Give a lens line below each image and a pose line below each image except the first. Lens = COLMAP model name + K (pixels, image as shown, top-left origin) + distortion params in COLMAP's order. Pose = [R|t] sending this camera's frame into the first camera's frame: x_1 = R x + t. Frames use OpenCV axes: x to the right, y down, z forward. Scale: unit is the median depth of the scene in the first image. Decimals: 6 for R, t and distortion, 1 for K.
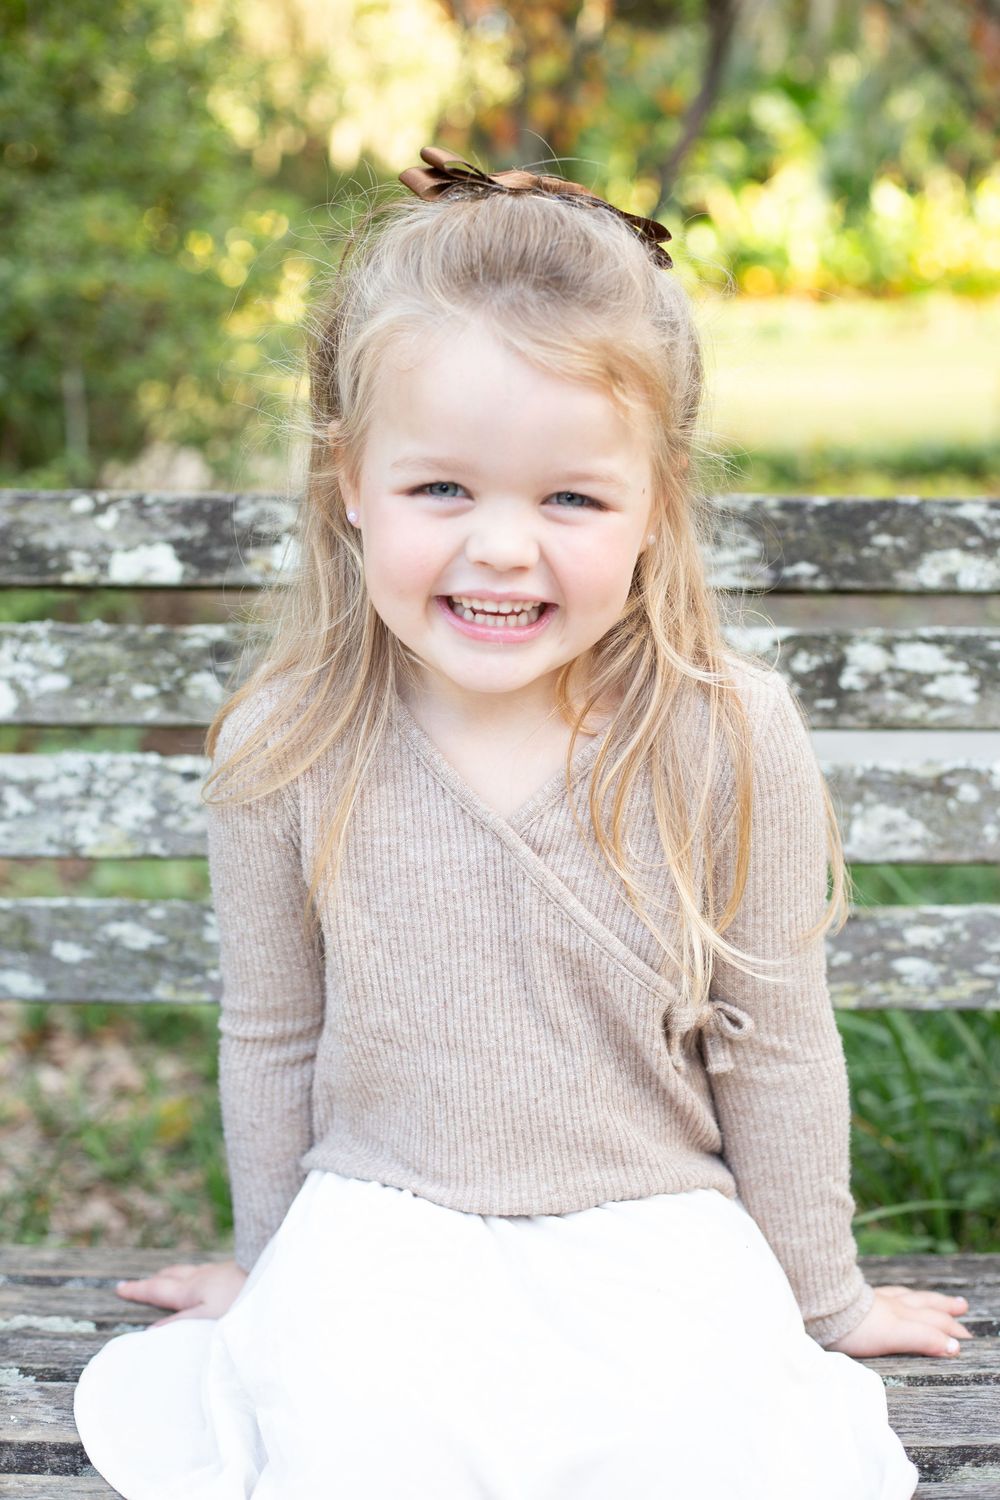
lens RADIAL K [[2198.9, 0, 499.7], [0, 2198.9, 727.0], [0, 0, 1]] dist [-0.093711, -0.058926]
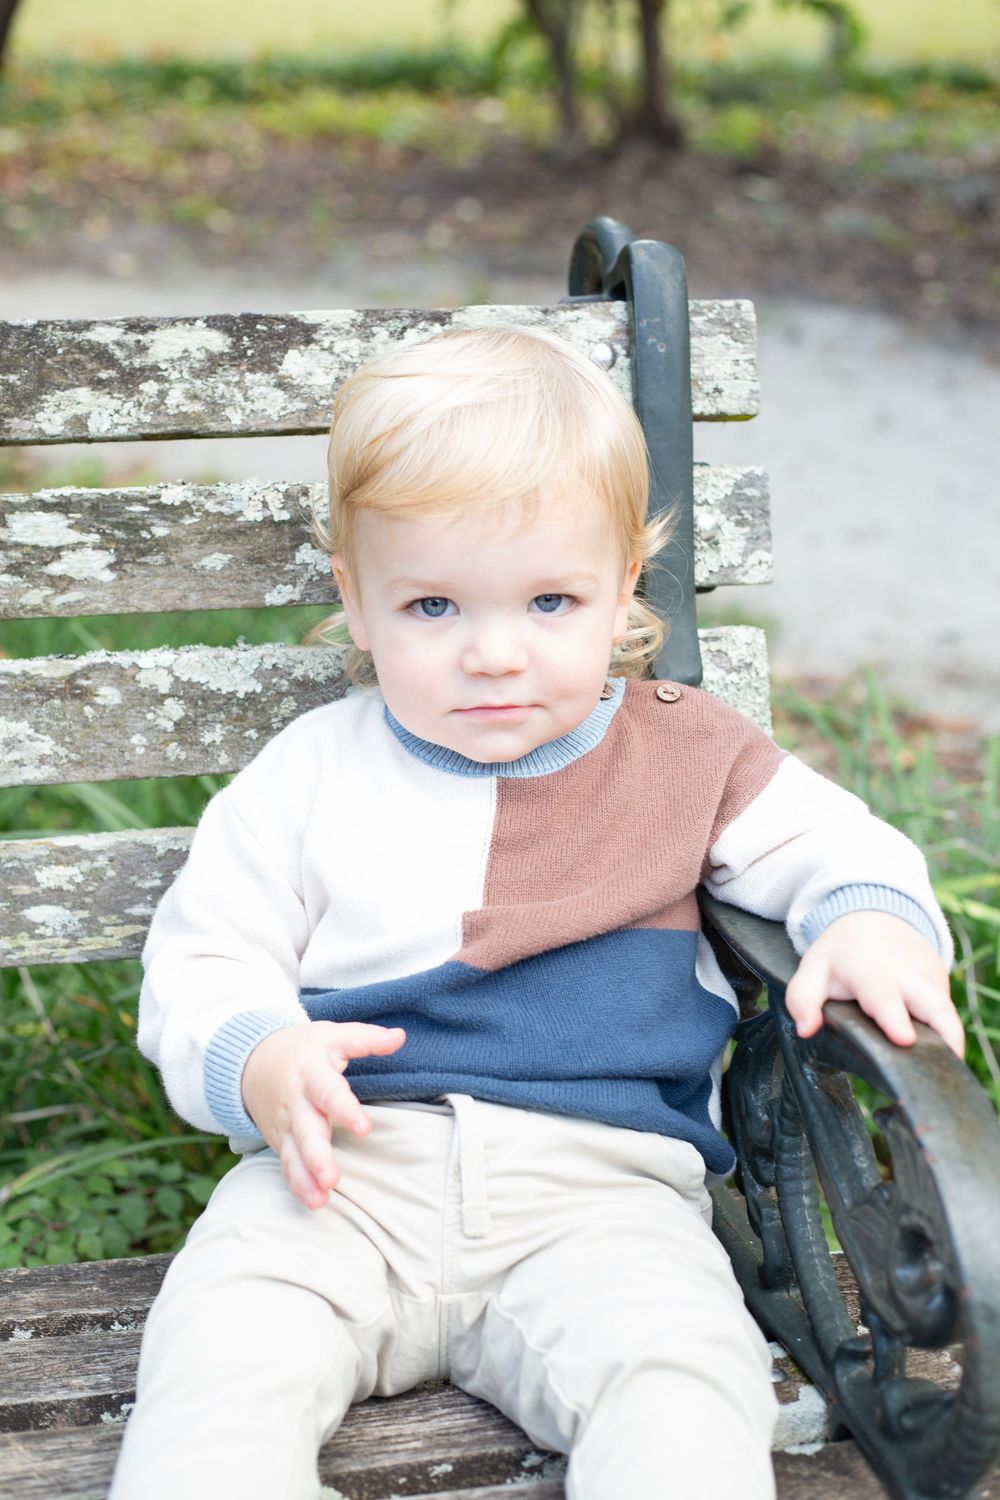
lens RADIAL K [[2198.9, 0, 499.7], [0, 2198.9, 727.0], [0, 0, 1]] dist [-0.093711, -0.058926]
pose [[0.974550, -0.065488, 0.214391, 0.179710], [0.025484, 0.982542, 0.184287, -0.102829], [-0.222717, -0.174134, 0.959205, 0.191293]]
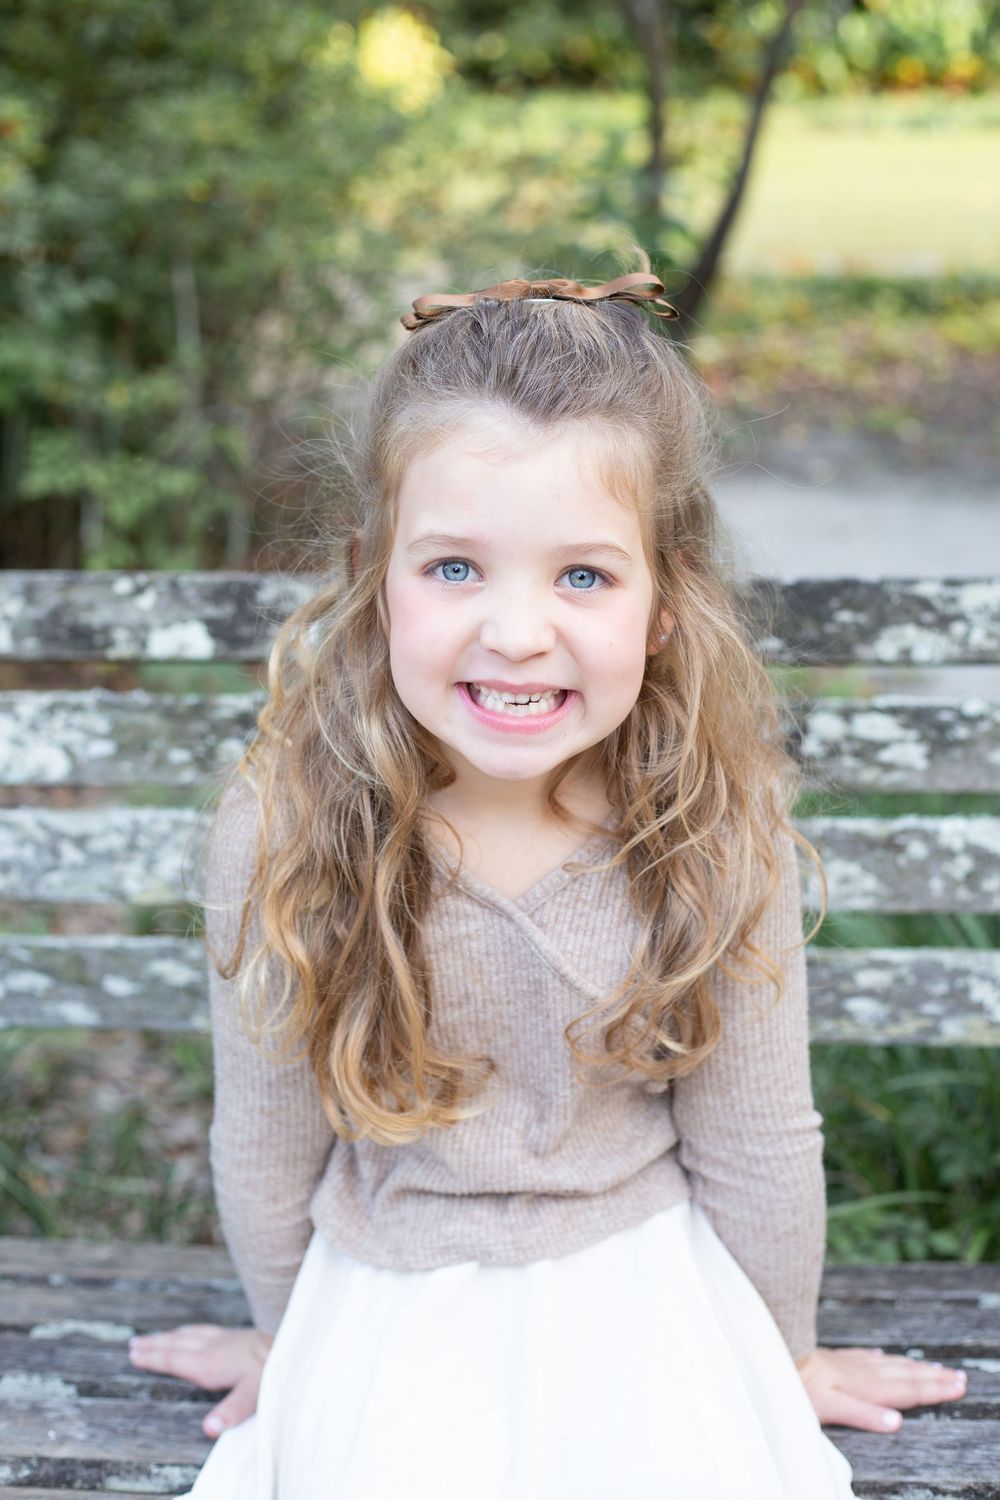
lens RADIAL K [[2198.9, 0, 499.7], [0, 2198.9, 727.0], [0, 0, 1]] dist [-0.093711, -0.058926]
pose [[0.997520, 0.000348, -0.070379, 0.081144], [0.006450, 0.995328, 0.096338, -0.138973], [0.070084, -0.096553, 0.992857, -0.107318]]
